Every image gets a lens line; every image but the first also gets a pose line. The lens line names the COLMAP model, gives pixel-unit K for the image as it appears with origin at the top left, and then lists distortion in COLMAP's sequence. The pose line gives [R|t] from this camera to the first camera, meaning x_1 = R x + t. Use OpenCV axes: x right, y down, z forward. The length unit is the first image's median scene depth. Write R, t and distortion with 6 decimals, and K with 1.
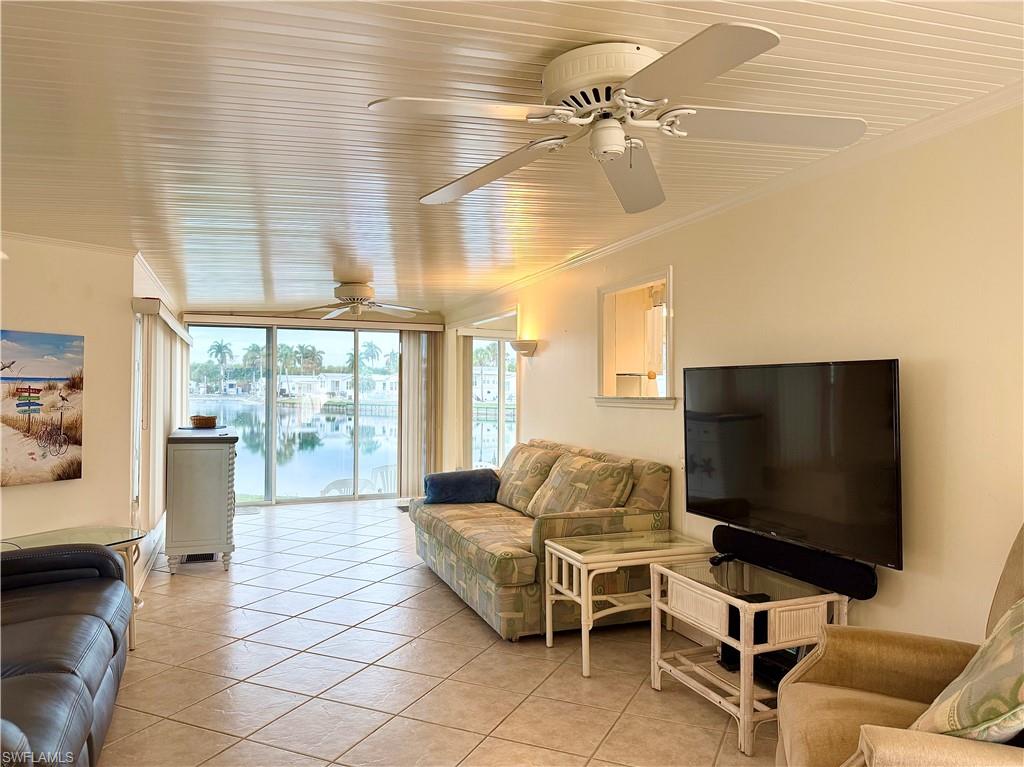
lens RADIAL K [[721.4, 0, 515.9], [0, 721.4, 383.5], [0, 0, 1]] dist [0.120785, -0.232937]
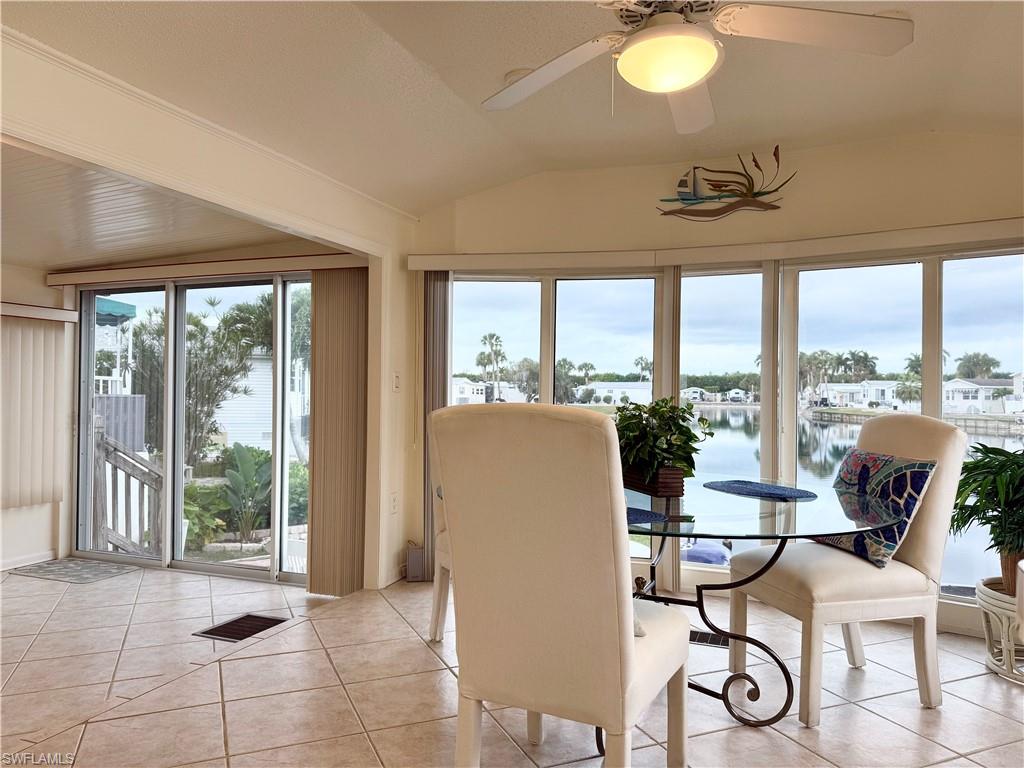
lens RADIAL K [[714.0, 0, 507.6], [0, 714.0, 384.5], [0, 0, 1]] dist [0.088340, -0.141702]
pose [[0.738249, -0.005591, -0.674506, 0.472251], [-0.001940, 0.999944, -0.010411, 0.023474], [0.674526, 0.008994, 0.738196, 1.126901]]
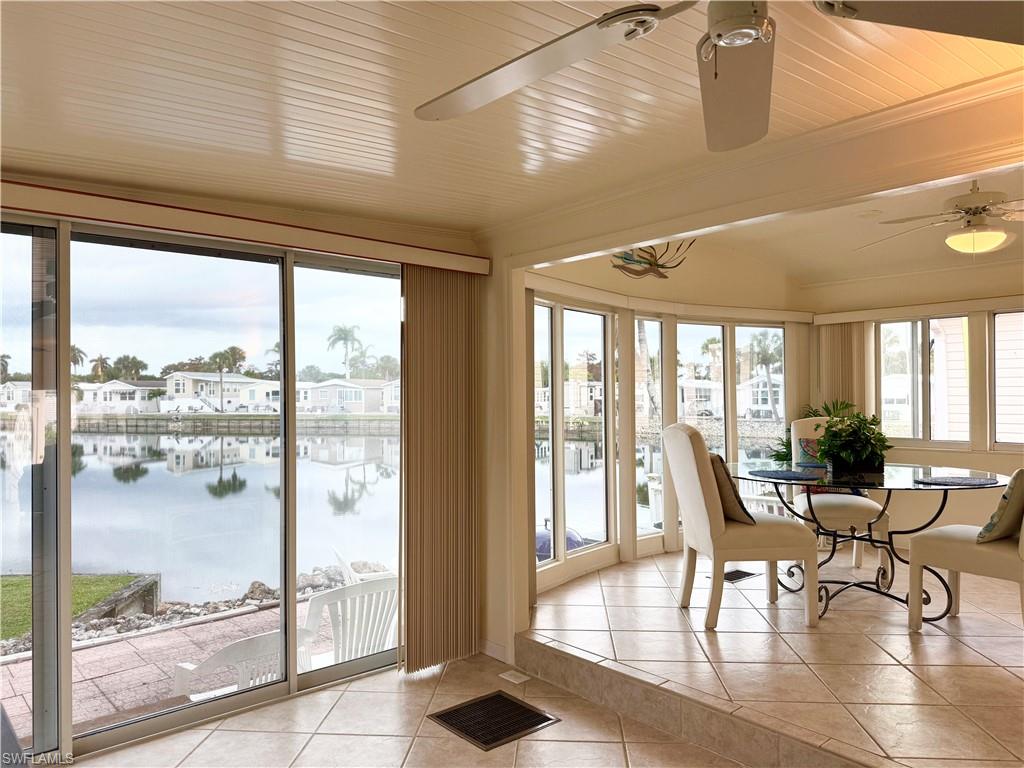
lens RADIAL K [[727.0, 0, 512.3], [0, 727.0, 388.6], [0, 0, 1]] dist [0.002561, 0.000577]
pose [[0.940251, -0.007424, 0.340401, -0.382261], [0.008504, 0.999962, -0.001682, -0.002703], [-0.340376, 0.004476, 0.940279, 0.934618]]
